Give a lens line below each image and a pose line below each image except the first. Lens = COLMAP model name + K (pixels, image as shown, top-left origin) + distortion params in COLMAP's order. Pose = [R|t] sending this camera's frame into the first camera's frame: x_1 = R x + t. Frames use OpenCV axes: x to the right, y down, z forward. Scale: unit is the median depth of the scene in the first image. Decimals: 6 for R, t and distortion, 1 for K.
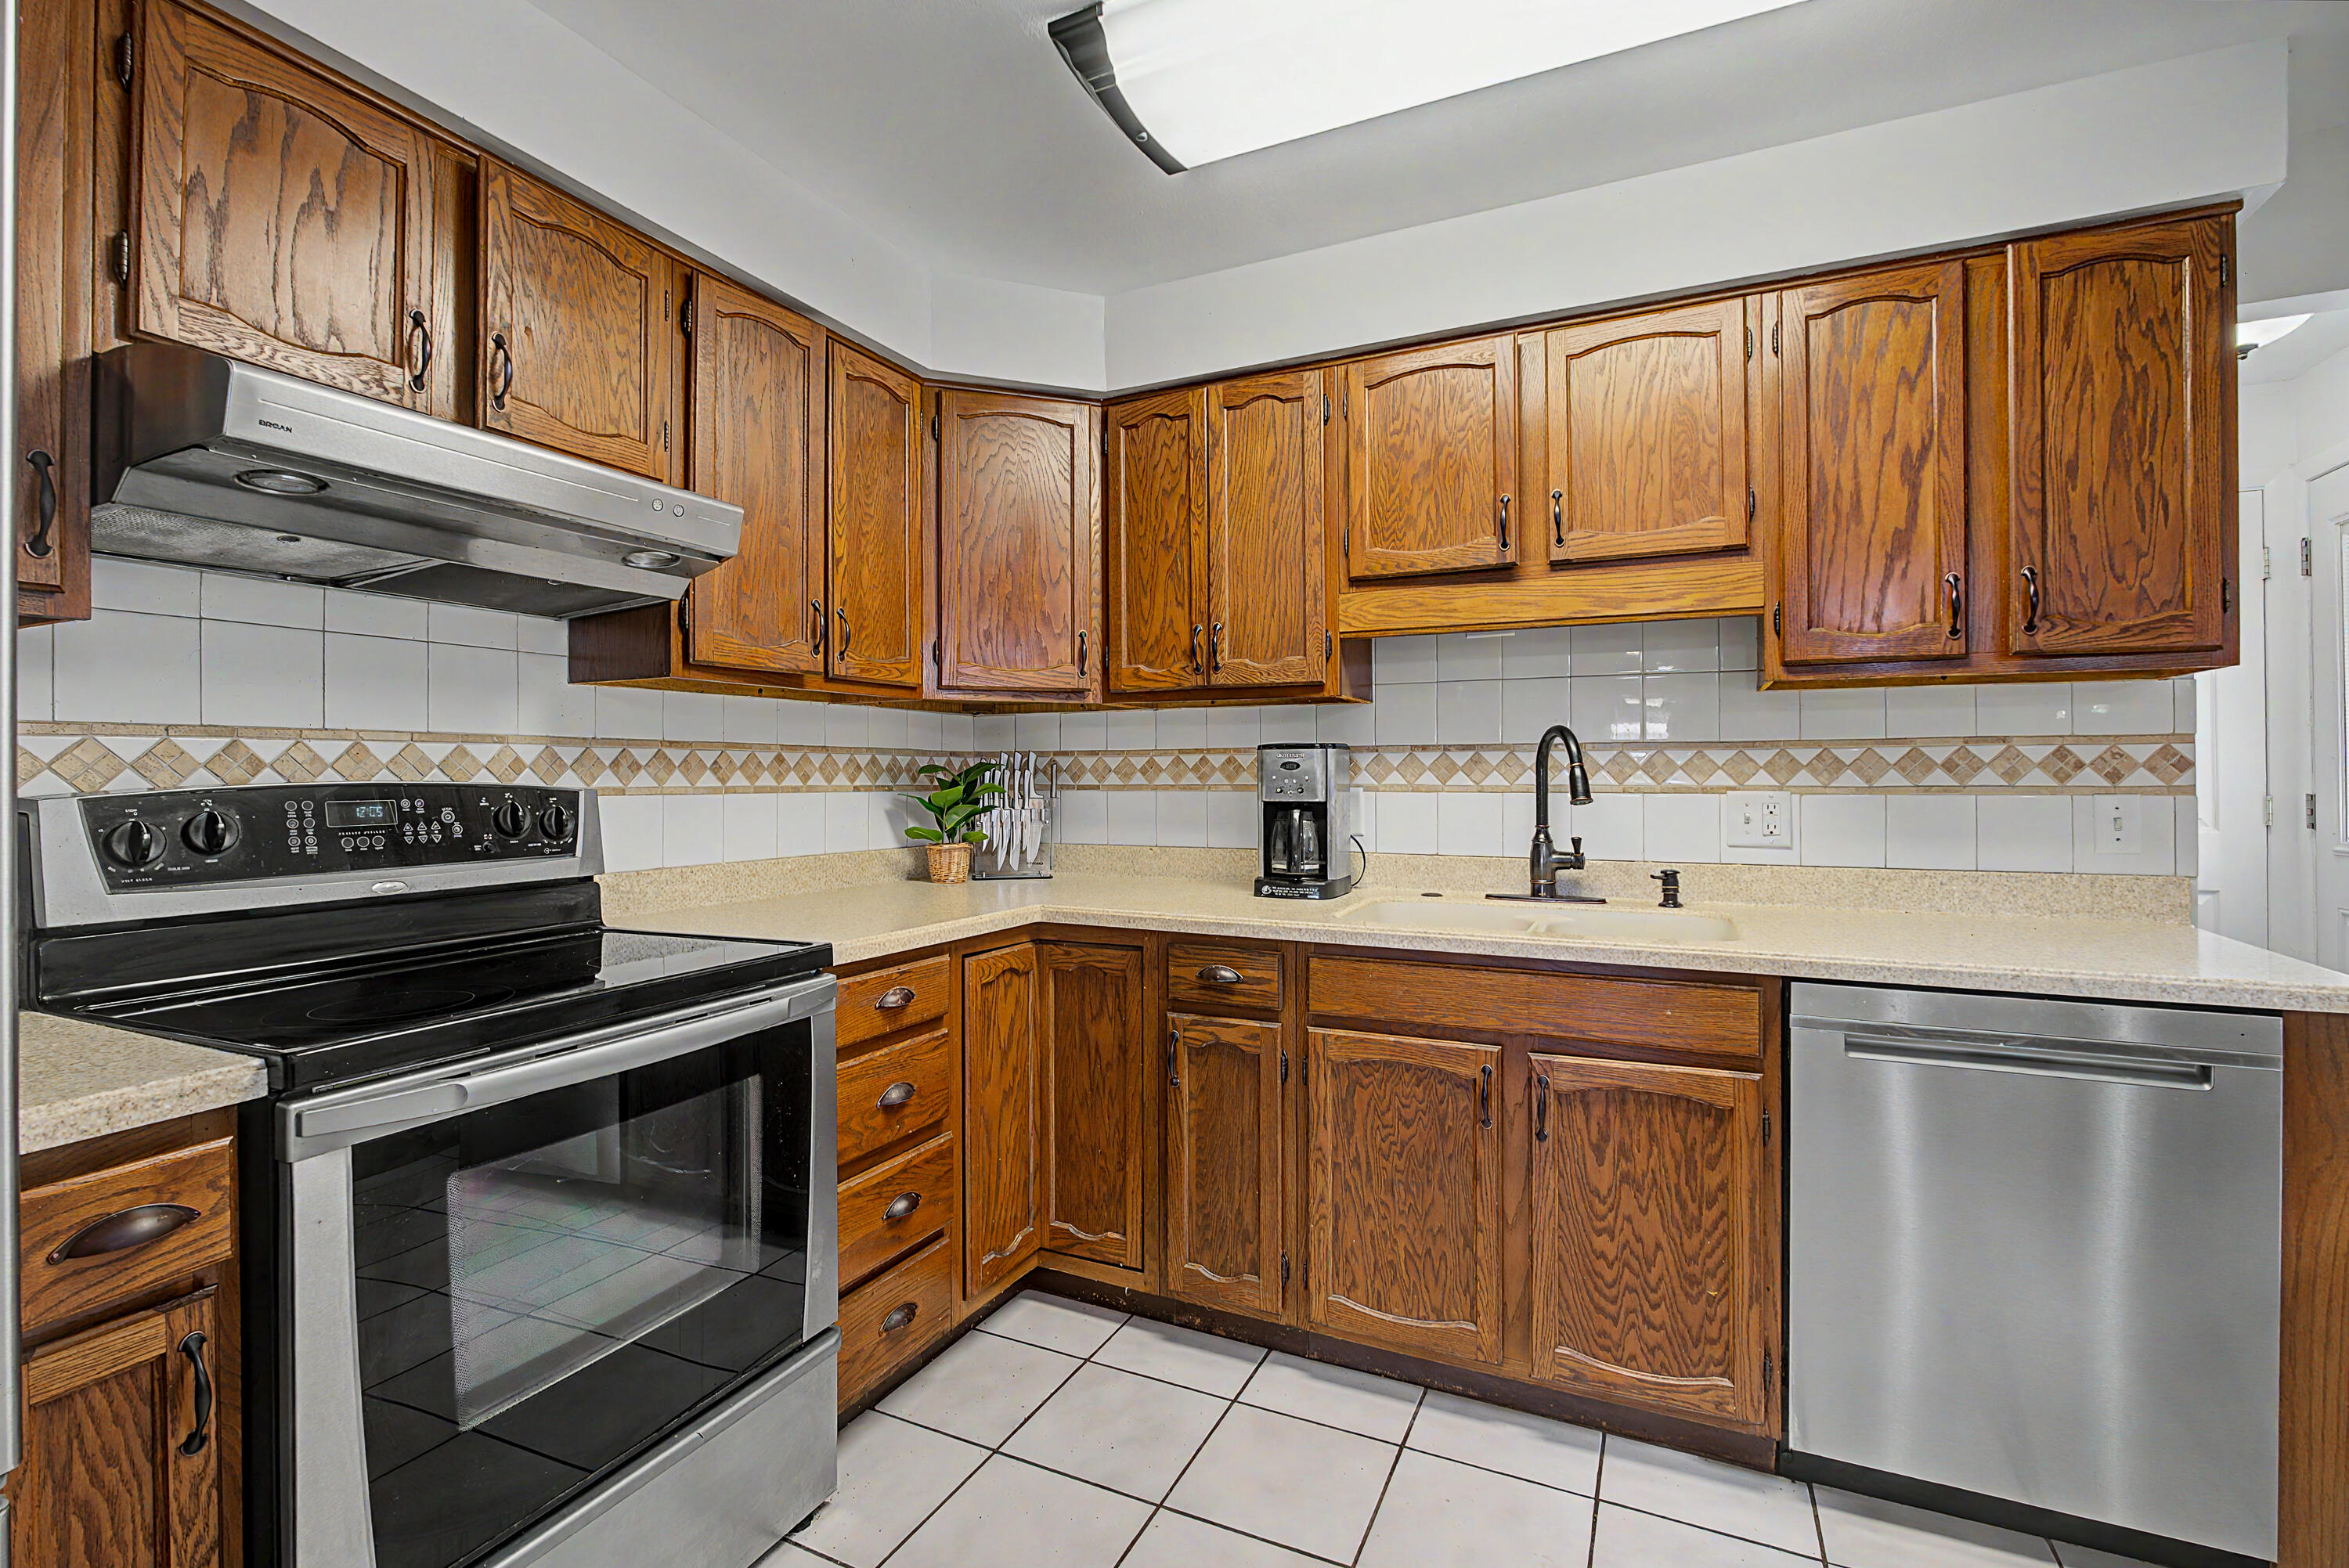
lens RADIAL K [[1053.9, 0, 1166.3], [0, 1053.9, 766.3], [0, 0, 1]] dist [-0.014770, 0.002246]
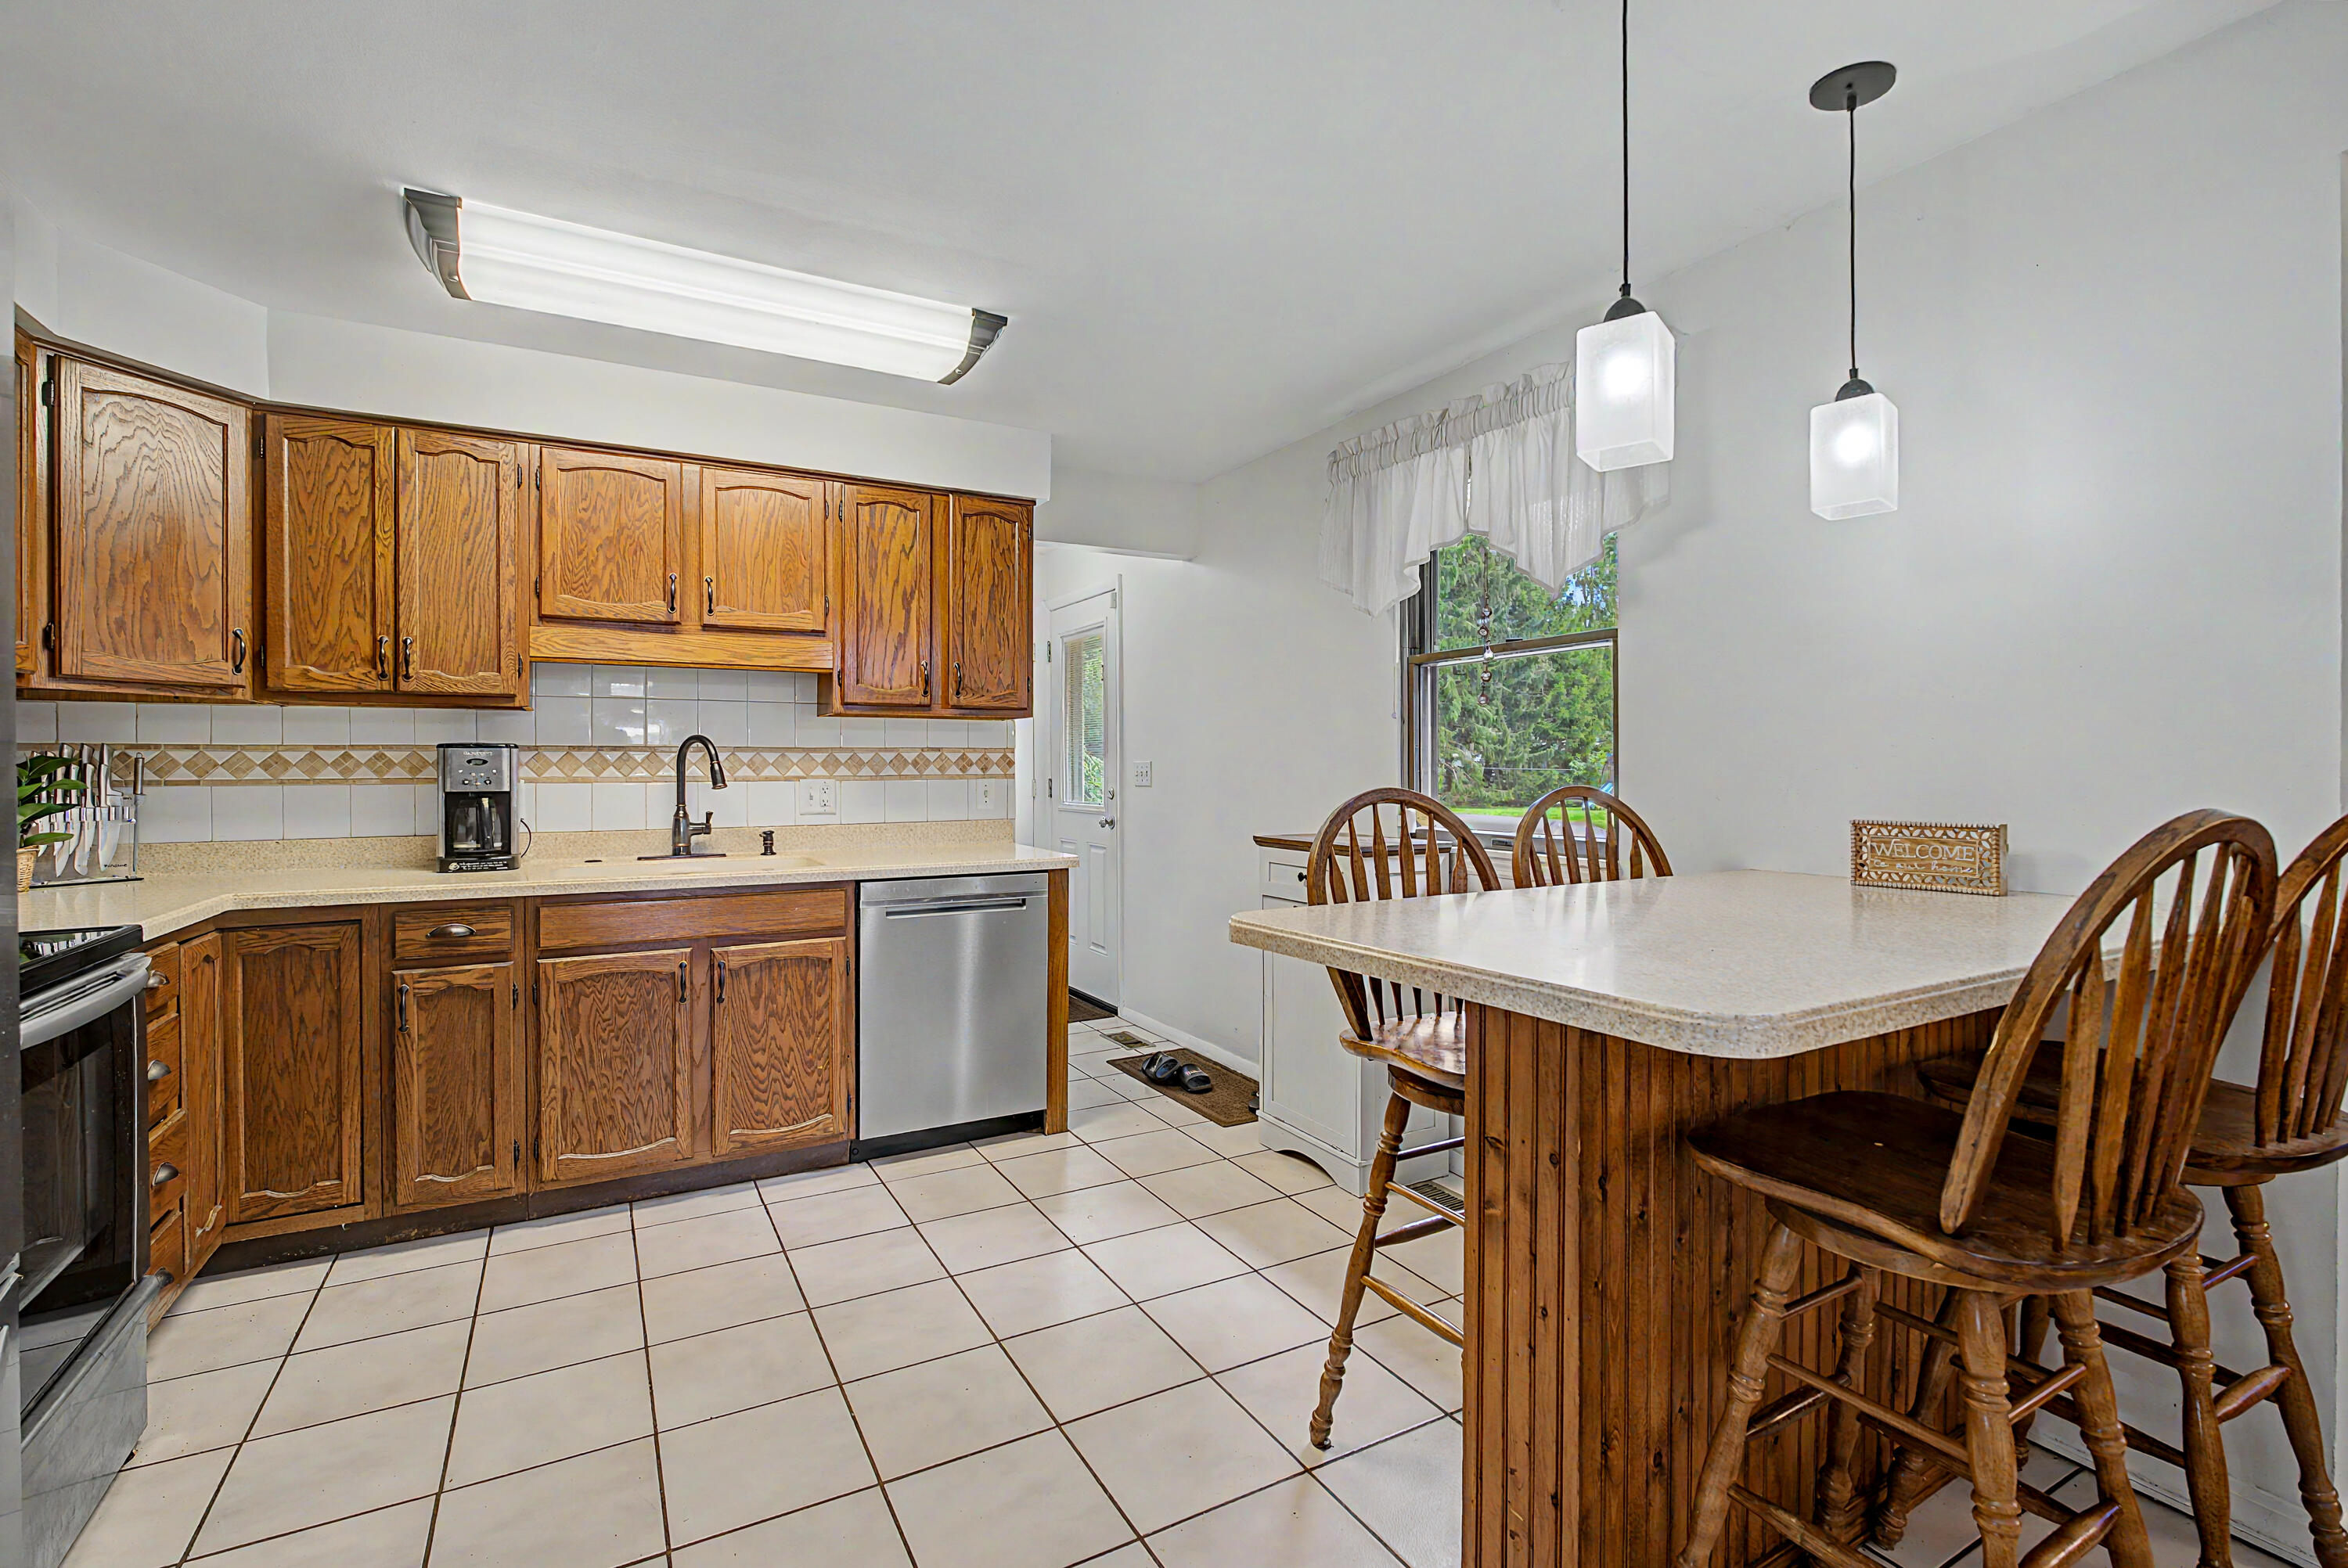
lens RADIAL K [[1053.5, 0, 1177.2], [0, 1053.5, 769.1], [0, 0, 1]] dist [-0.014770, 0.002246]
pose [[0.571042, -0.001603, 0.820919, -0.438193], [-0.005308, 0.999970, 0.005645, -0.003318], [-0.820904, -0.007581, 0.571016, -0.366381]]
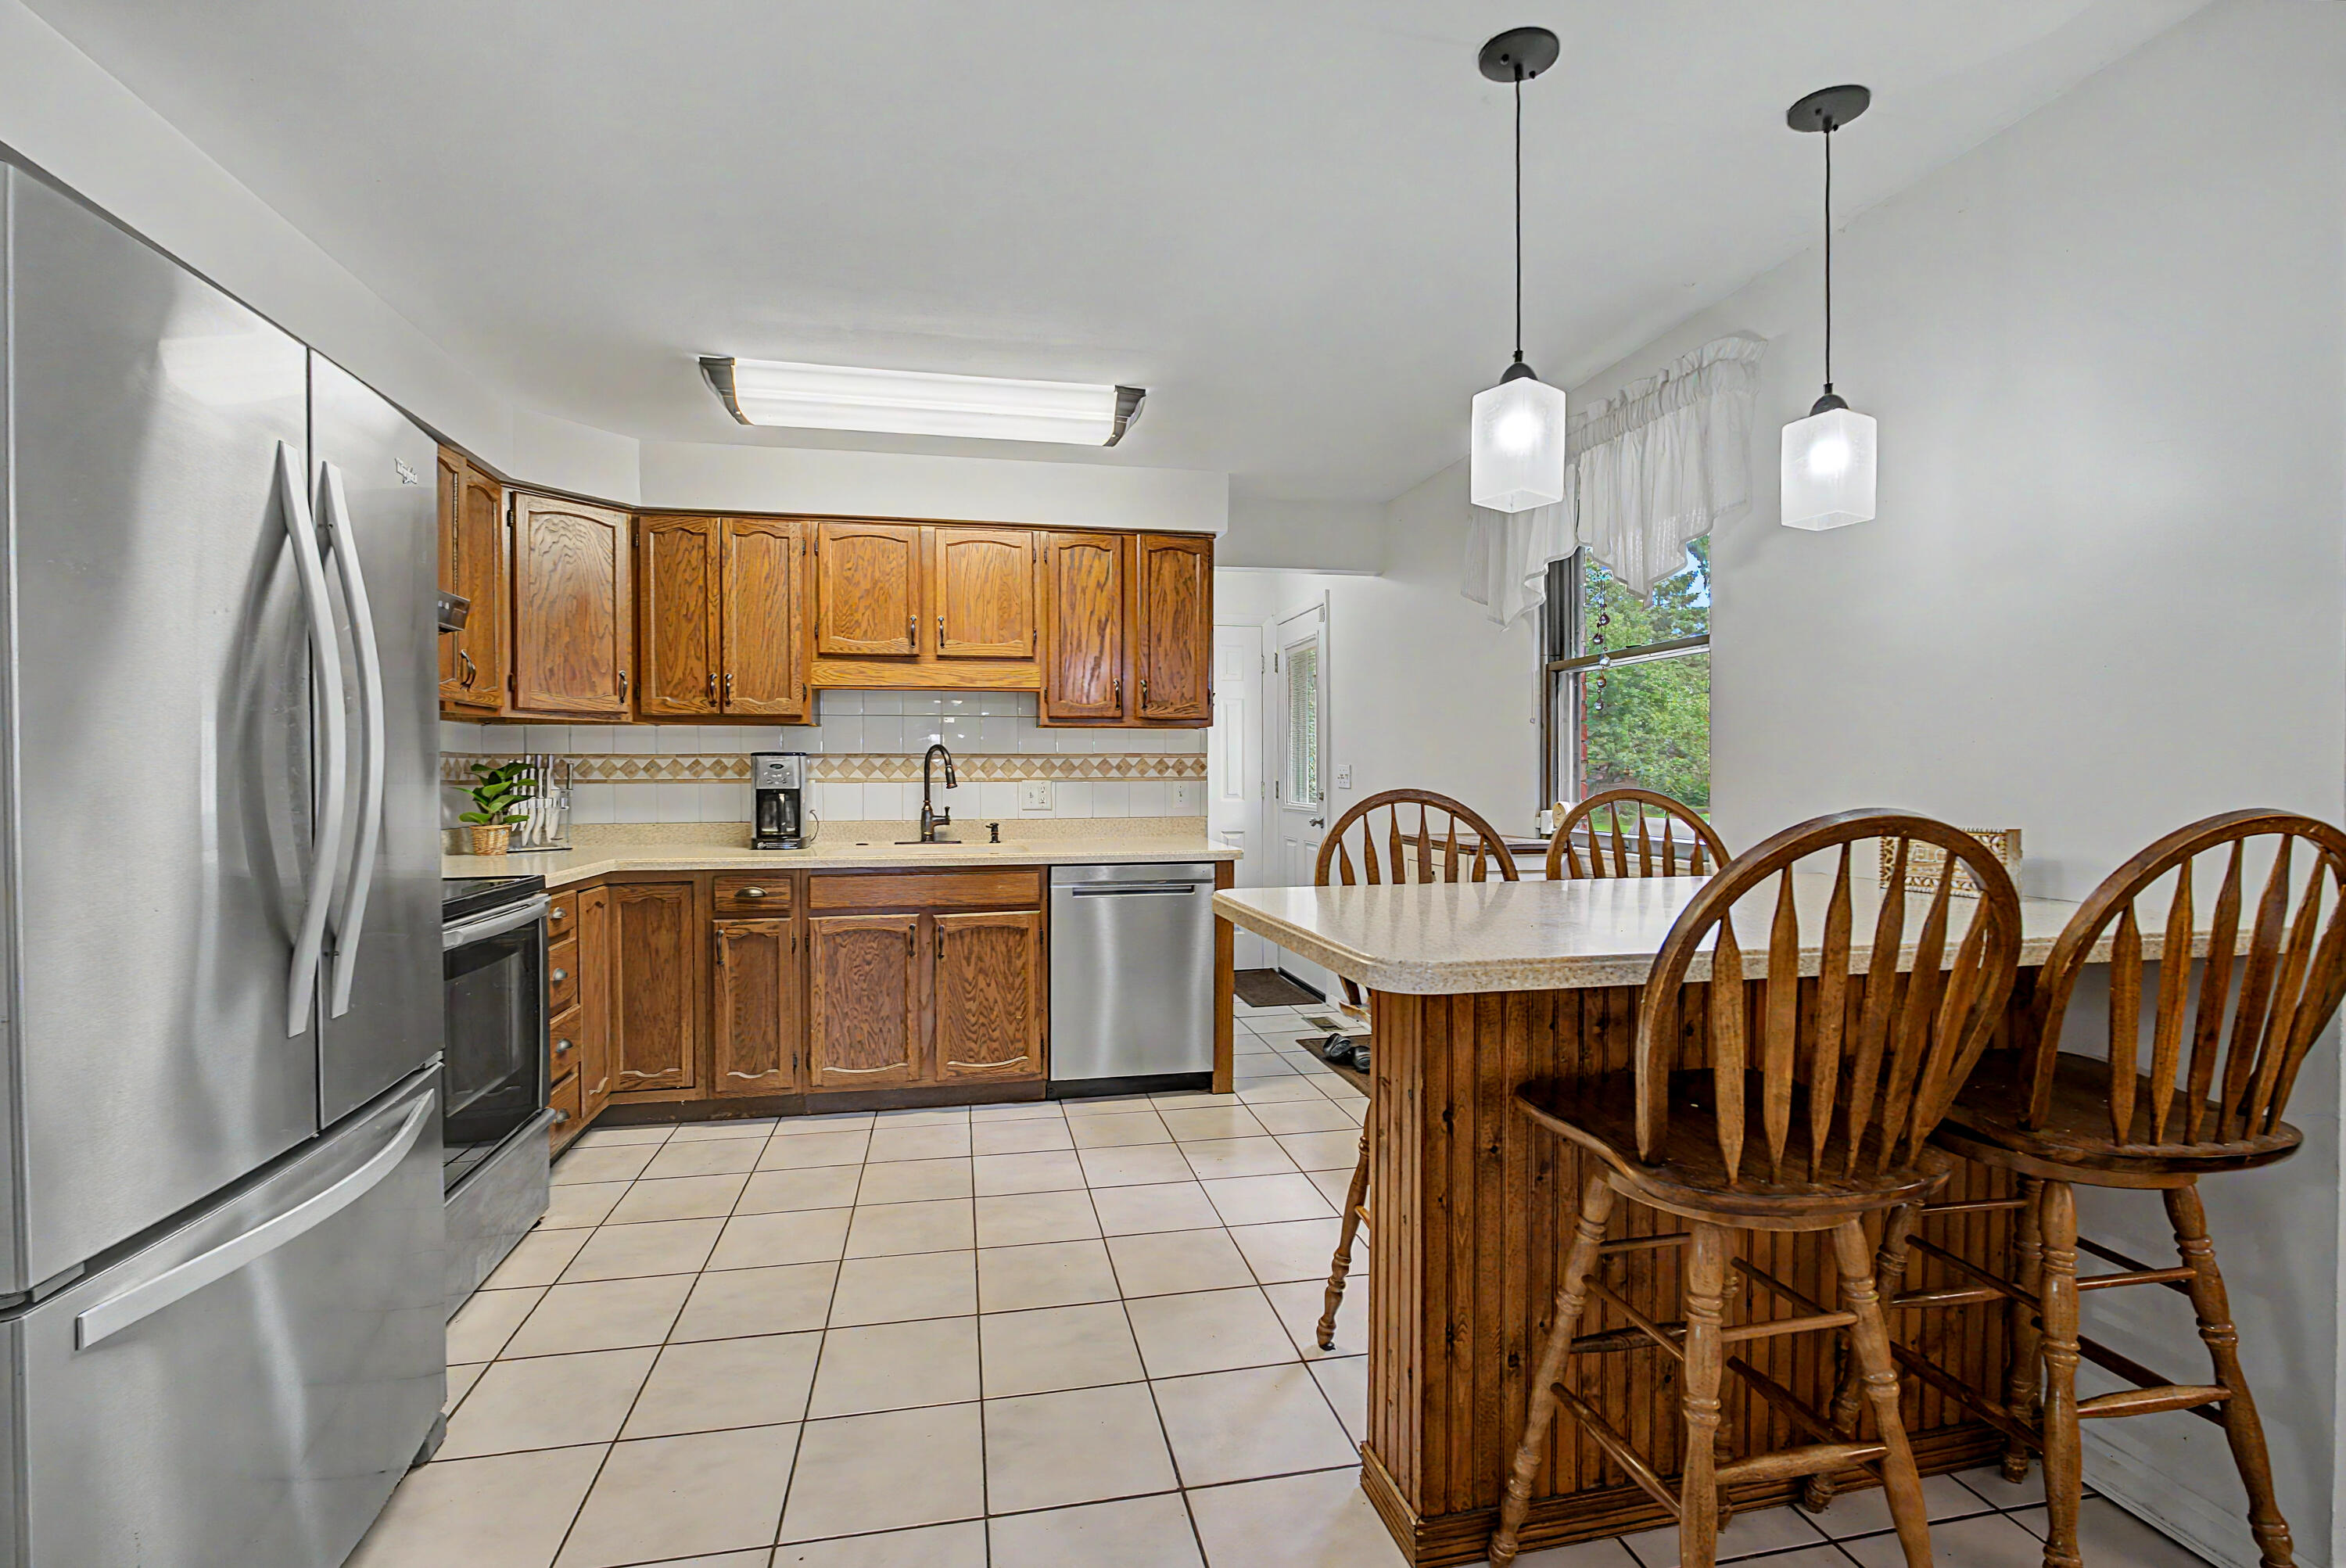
lens RADIAL K [[1052.7, 0, 1181.7], [0, 1052.7, 780.5], [0, 0, 1]] dist [-0.014770, 0.002246]
pose [[0.791031, -0.005980, 0.611747, -0.394841], [-0.003985, 0.999881, 0.014927, -0.005648], [-0.611763, -0.014245, 0.790913, -0.670200]]
